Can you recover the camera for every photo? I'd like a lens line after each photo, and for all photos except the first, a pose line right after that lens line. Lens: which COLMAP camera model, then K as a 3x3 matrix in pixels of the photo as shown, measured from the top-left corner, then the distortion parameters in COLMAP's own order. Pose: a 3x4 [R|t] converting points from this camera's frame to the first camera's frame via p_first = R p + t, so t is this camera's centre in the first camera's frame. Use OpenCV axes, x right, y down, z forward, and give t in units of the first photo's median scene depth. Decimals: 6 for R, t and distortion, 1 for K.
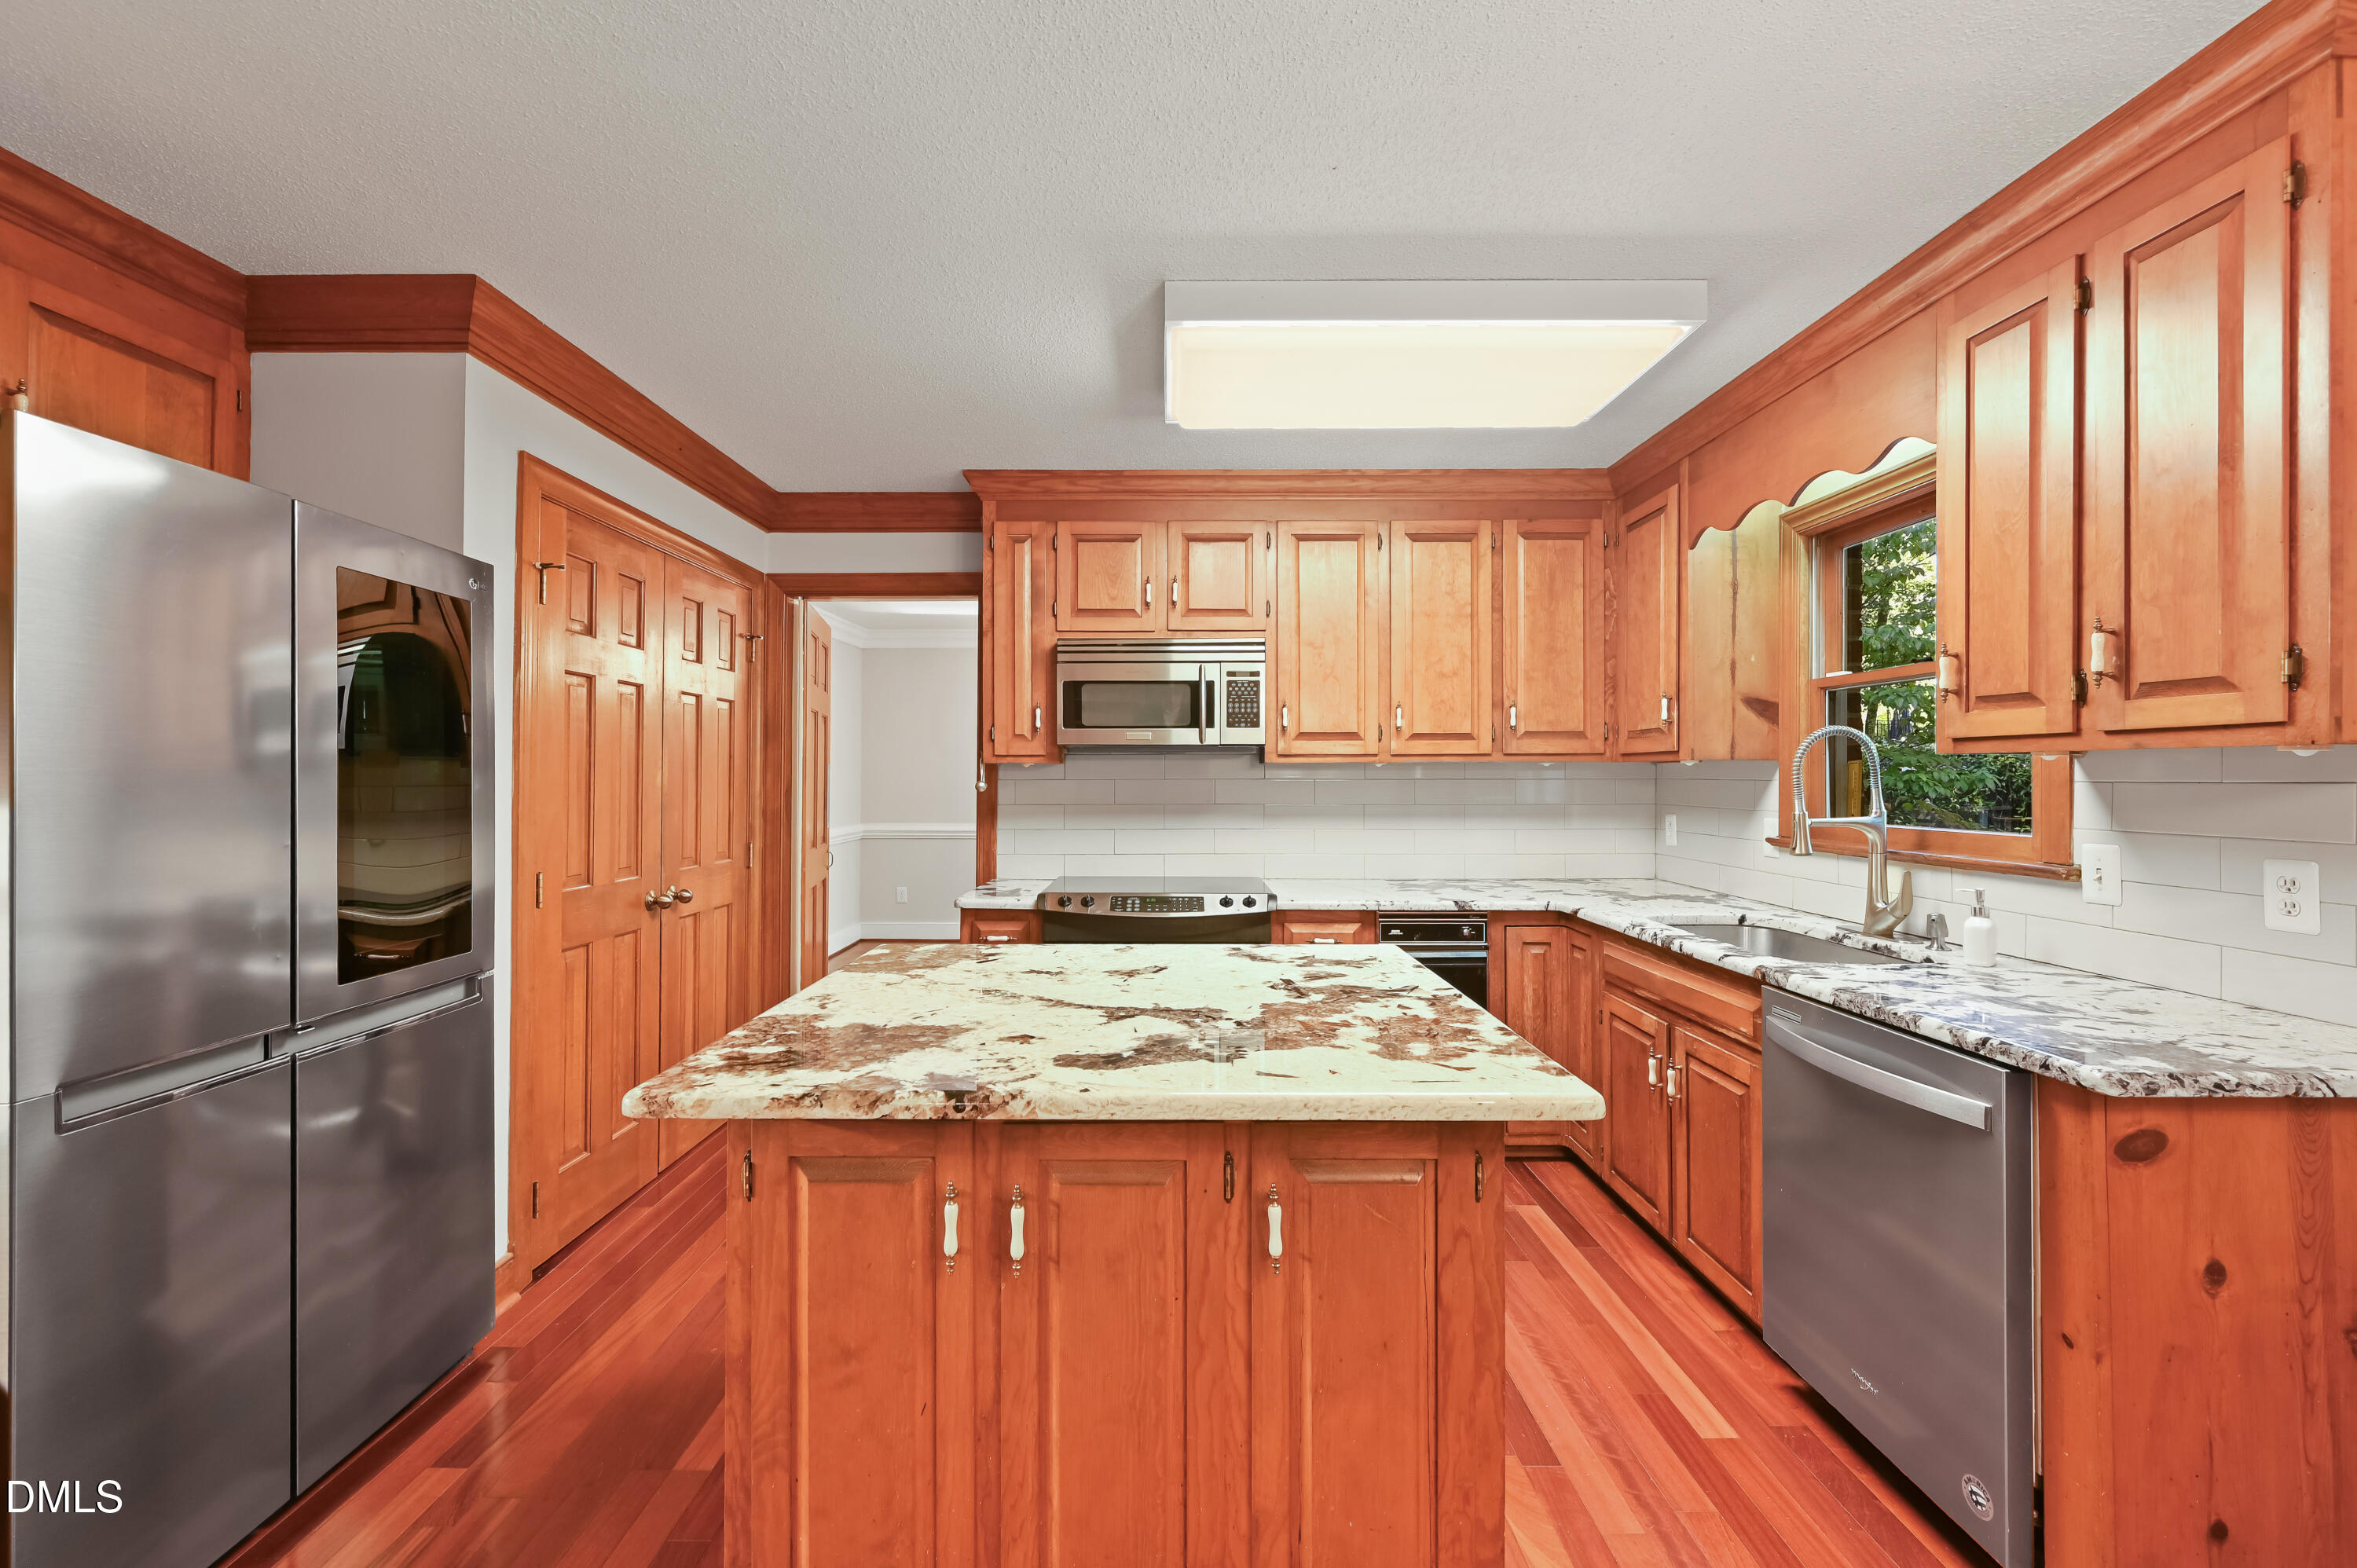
lens RADIAL K [[938.1, 0, 1181.7], [0, 938.1, 776.9], [0, 0, 1]] dist [-0.002727, -0.000422]
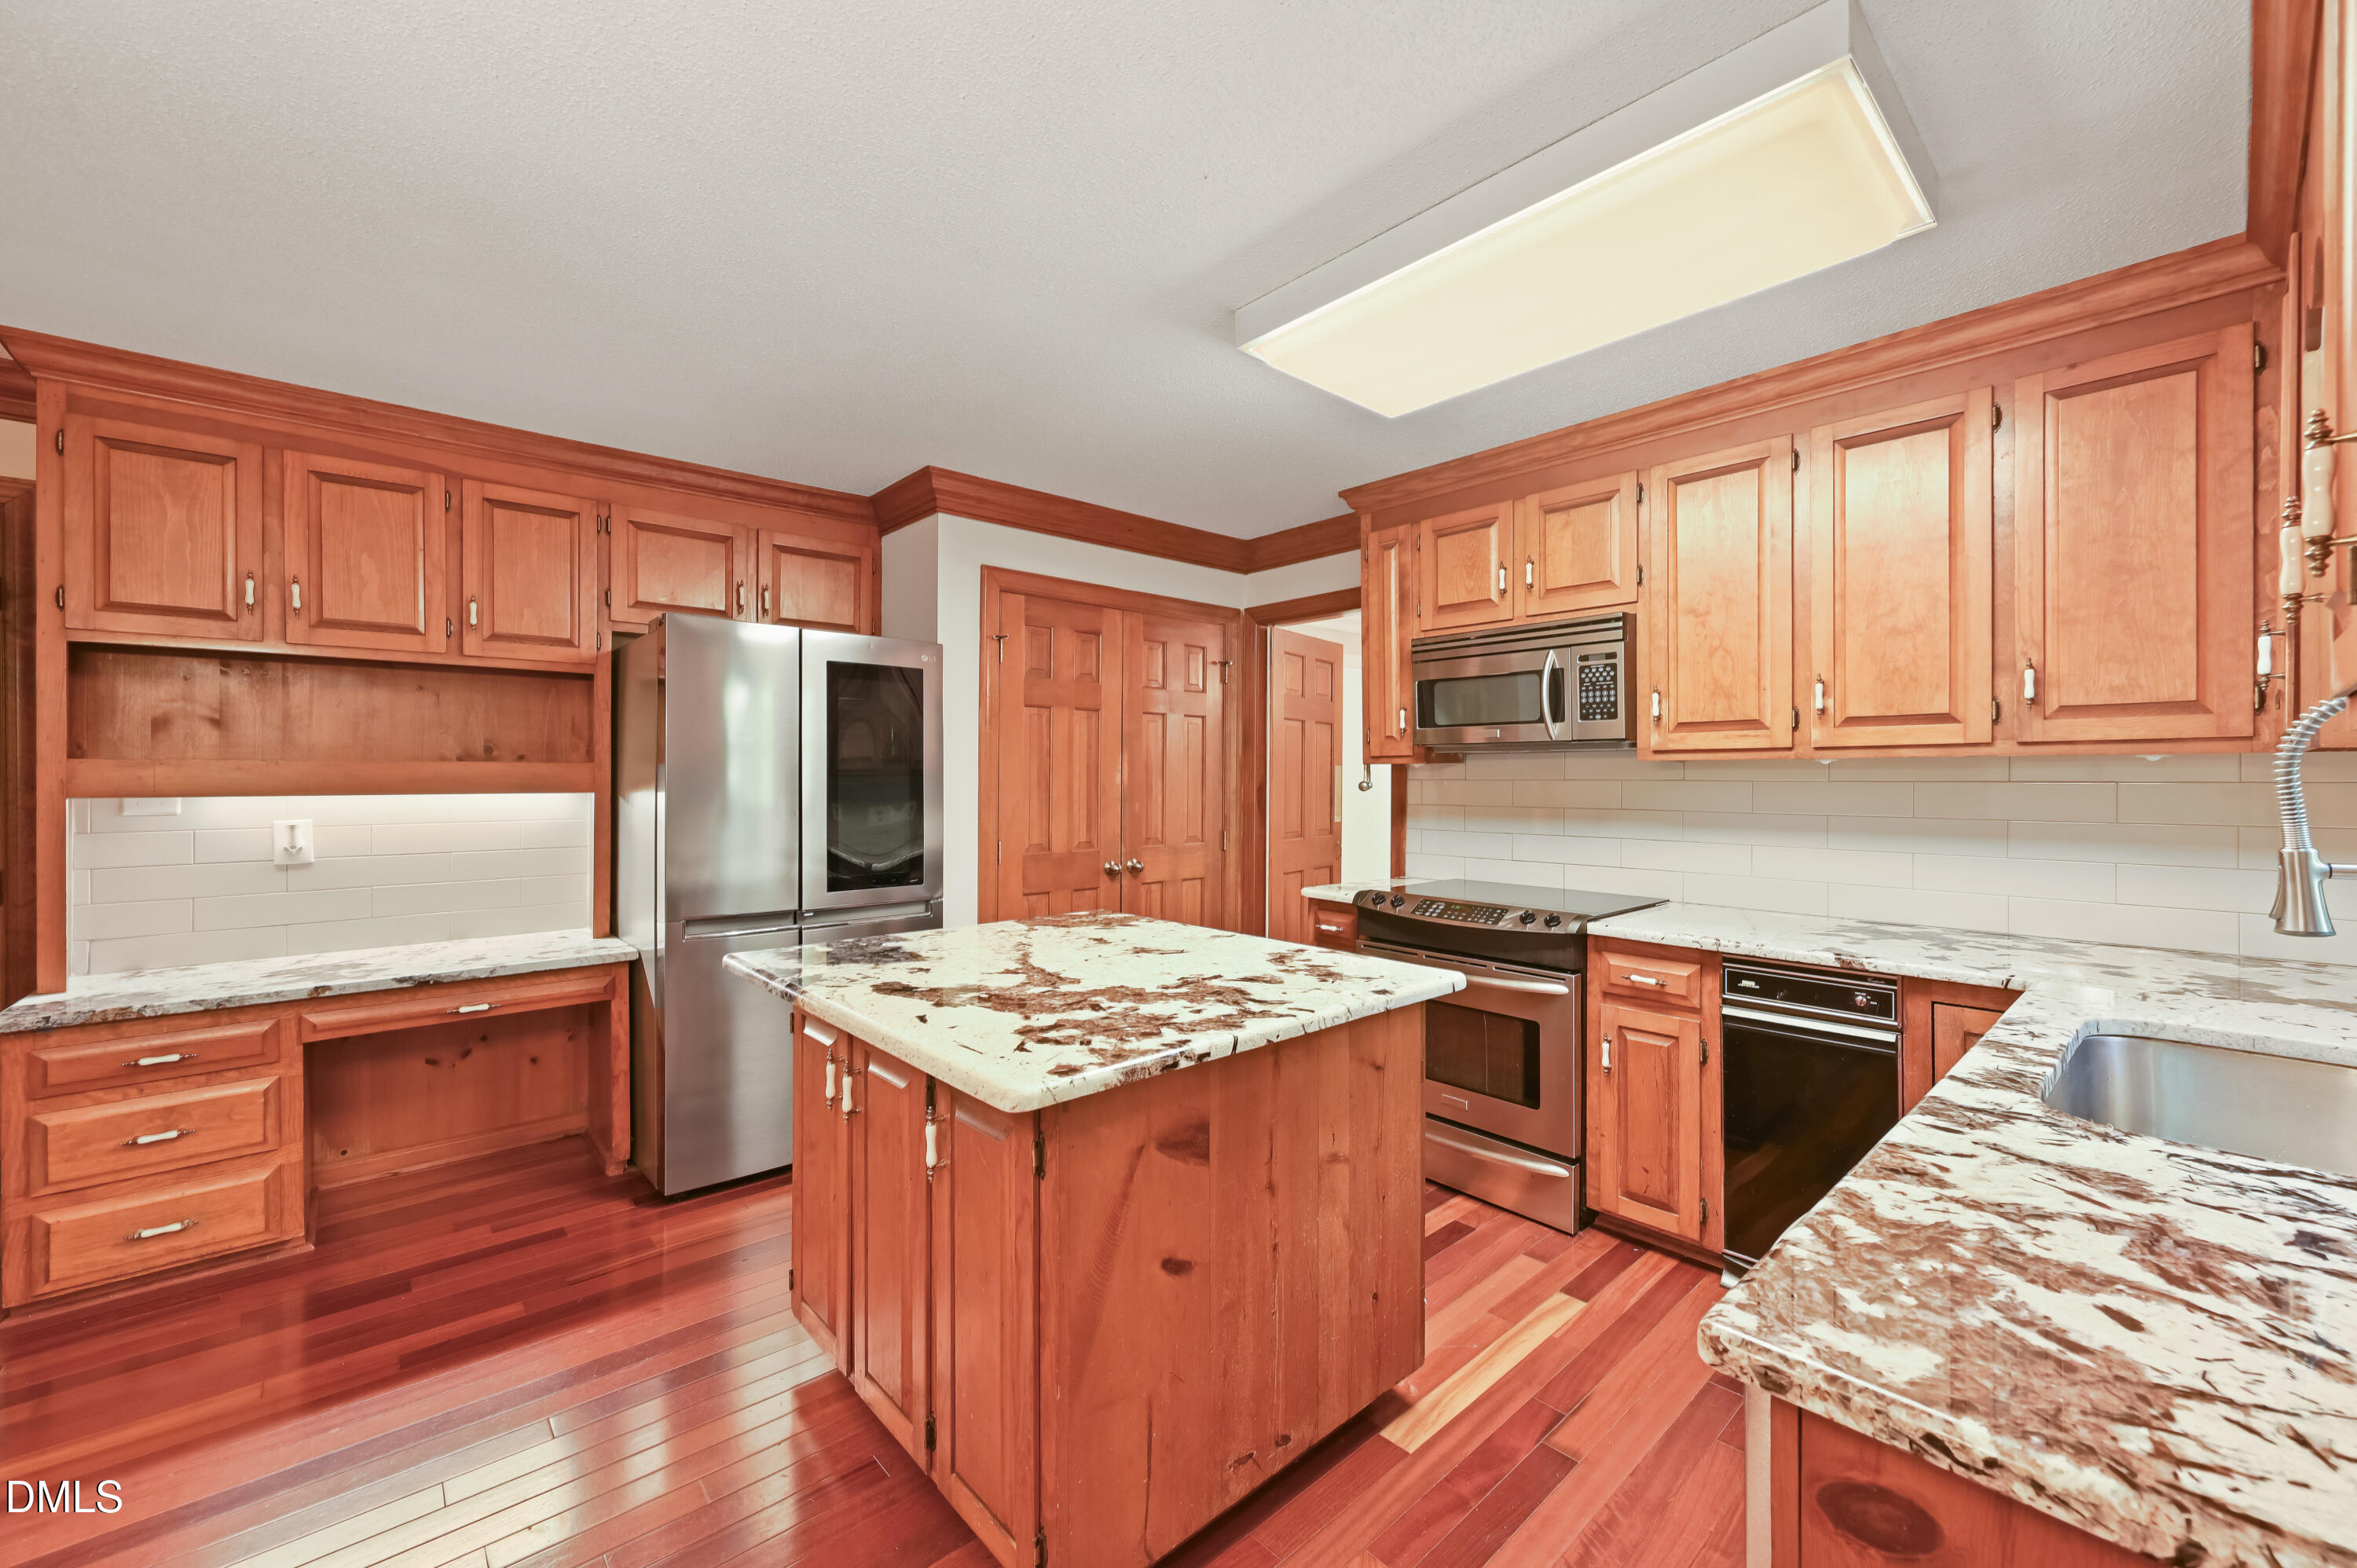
lens RADIAL K [[938.1, 0, 1190.9], [0, 938.1, 778.4], [0, 0, 1]] dist [-0.002727, -0.000422]
pose [[0.671530, 0.001950, -0.740974, 0.445859], [0.000817, 0.999994, 0.003372, -0.002468], [0.740977, -0.002870, 0.671525, 0.149584]]
